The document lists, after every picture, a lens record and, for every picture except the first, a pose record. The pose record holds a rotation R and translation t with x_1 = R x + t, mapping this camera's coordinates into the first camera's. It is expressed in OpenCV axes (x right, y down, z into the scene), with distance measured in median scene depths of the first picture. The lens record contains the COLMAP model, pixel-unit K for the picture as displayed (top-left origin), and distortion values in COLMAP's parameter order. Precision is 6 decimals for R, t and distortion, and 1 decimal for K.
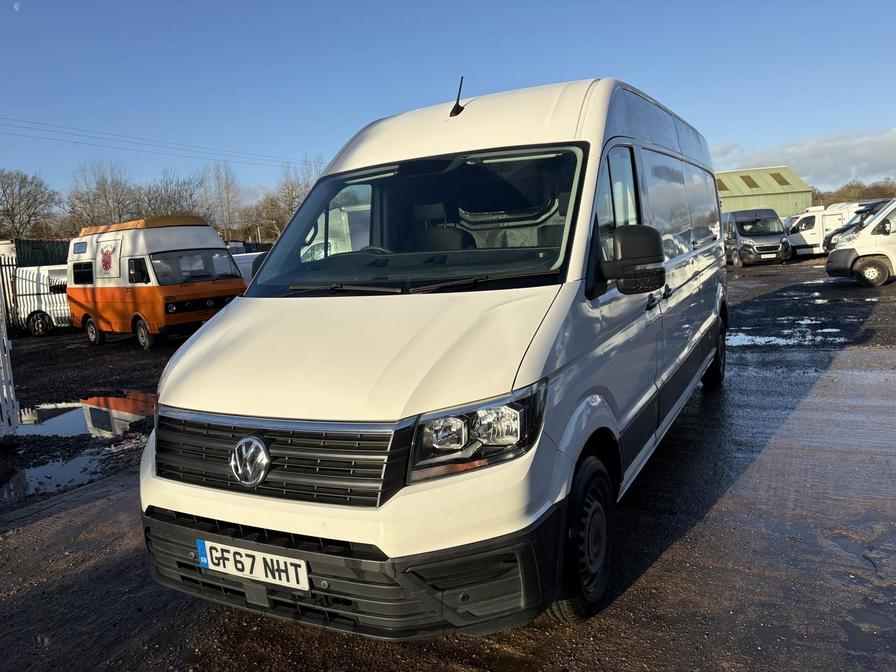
lens RADIAL K [[681.0, 0, 450.3], [0, 681.0, 332.5], [0, 0, 1]] dist [0.016228, -0.004492]
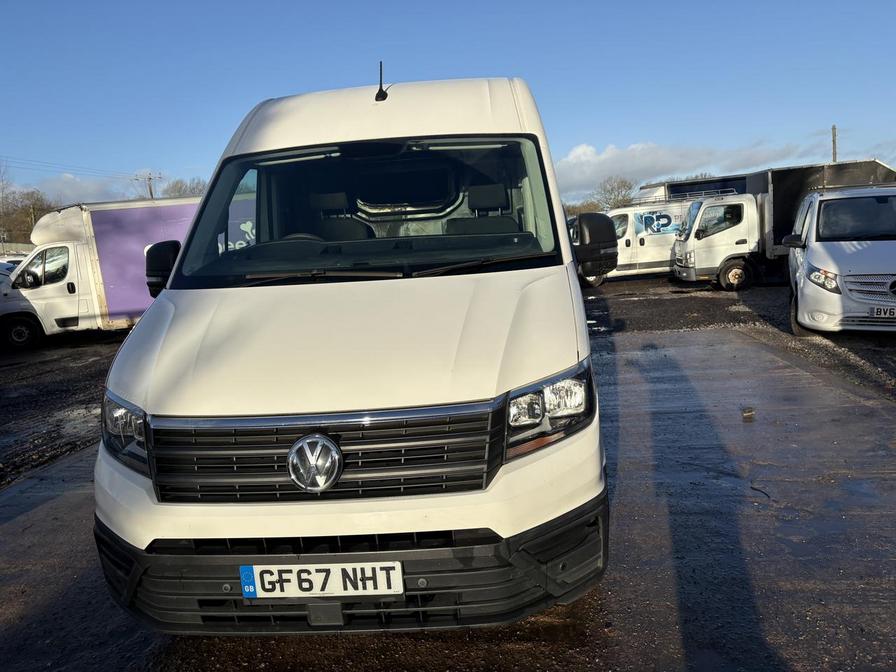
lens RADIAL K [[681.0, 0, 450.6], [0, 681.0, 340.8], [0, 0, 1]] dist [0.016228, -0.004492]
pose [[0.912180, -0.050756, 0.406635, -0.476883], [0.053115, 0.998573, 0.005492, 0.034863], [-0.406334, 0.016588, 0.913574, 0.121921]]
